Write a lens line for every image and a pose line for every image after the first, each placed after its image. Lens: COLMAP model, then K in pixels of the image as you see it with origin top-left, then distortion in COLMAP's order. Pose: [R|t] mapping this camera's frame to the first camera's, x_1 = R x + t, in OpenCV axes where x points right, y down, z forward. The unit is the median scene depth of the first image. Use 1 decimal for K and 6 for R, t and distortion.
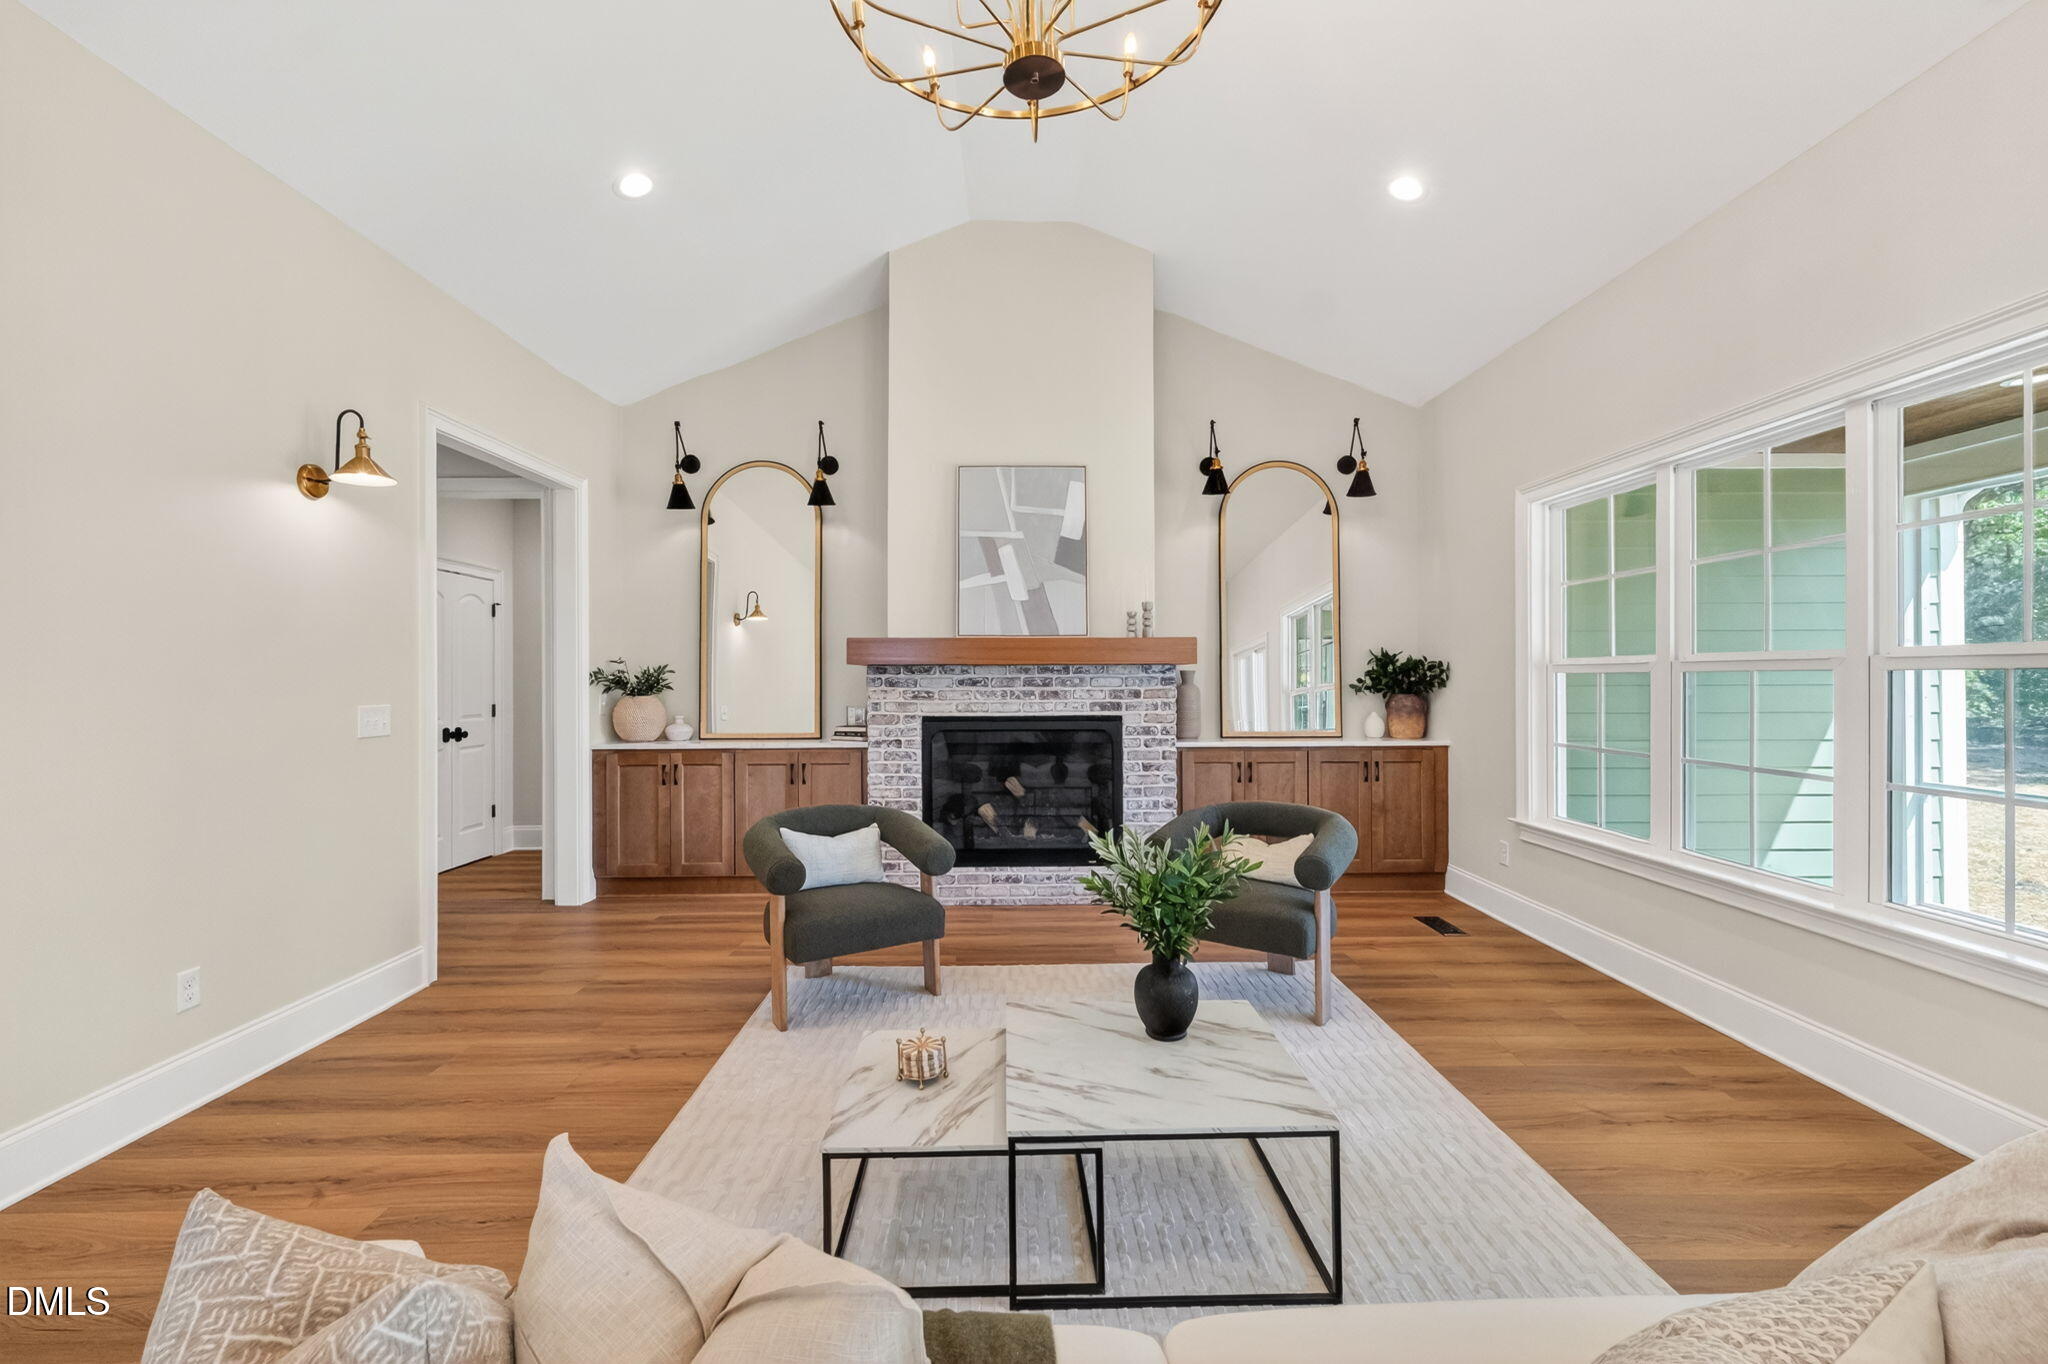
lens RADIAL K [[862.8, 0, 1027.5], [0, 862.8, 677.0], [0, 0, 1]] dist [0.001385, 0.000767]
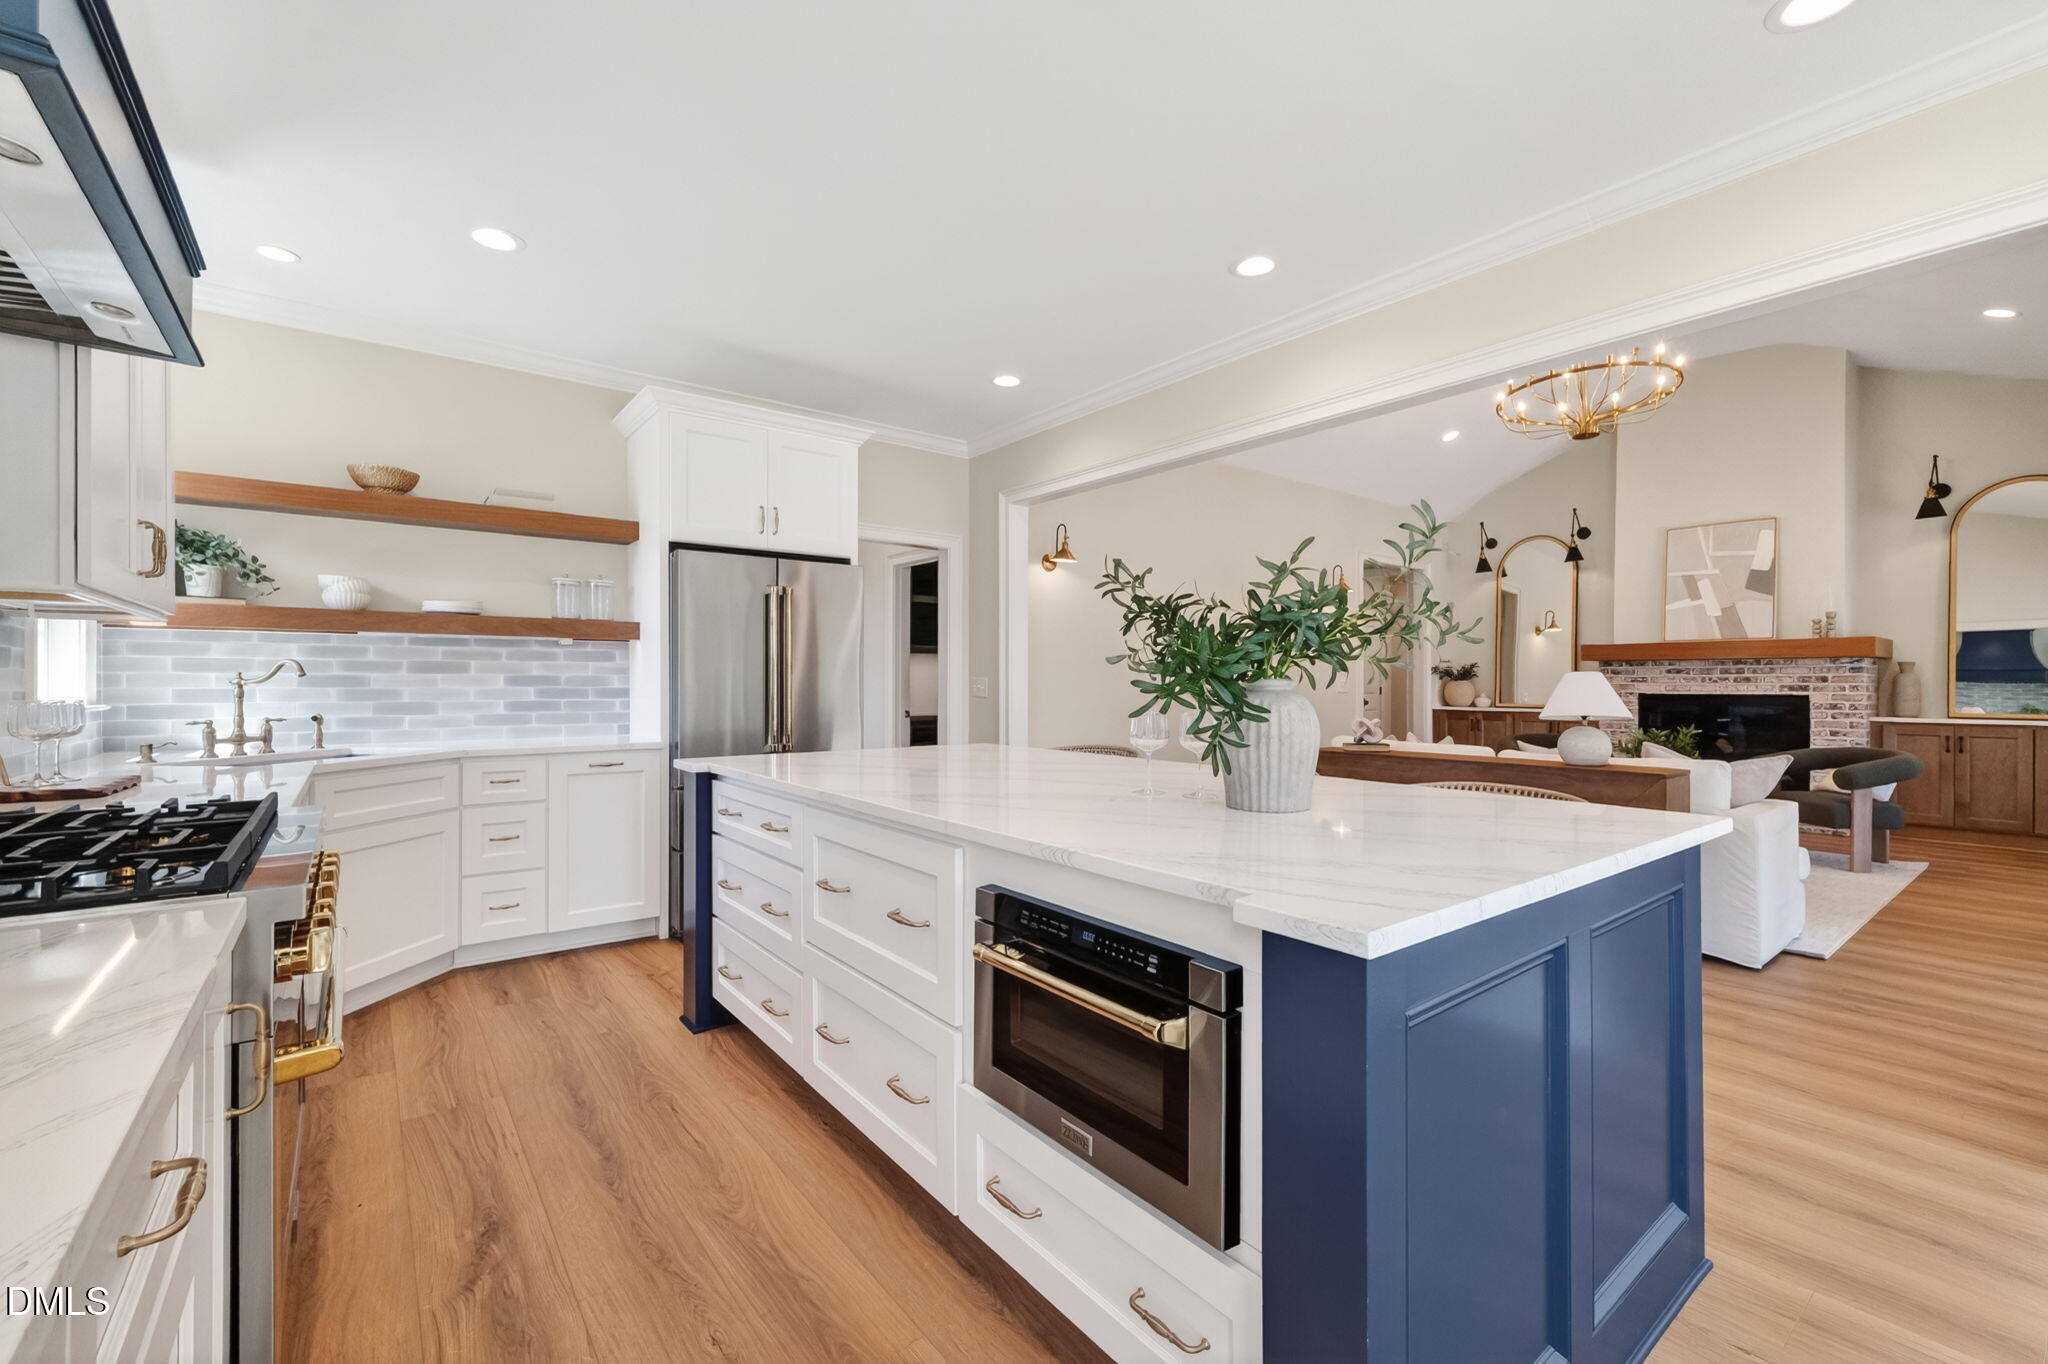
lens RADIAL K [[862.8, 0, 1035.4], [0, 862.8, 681.6], [0, 0, 1]] dist [0.001385, 0.000767]
pose [[0.608403, 0.003799, -0.793619, 0.449986], [-0.003038, 0.999992, 0.002458, 0.023525], [0.793622, 0.000915, 0.608410, -0.809218]]
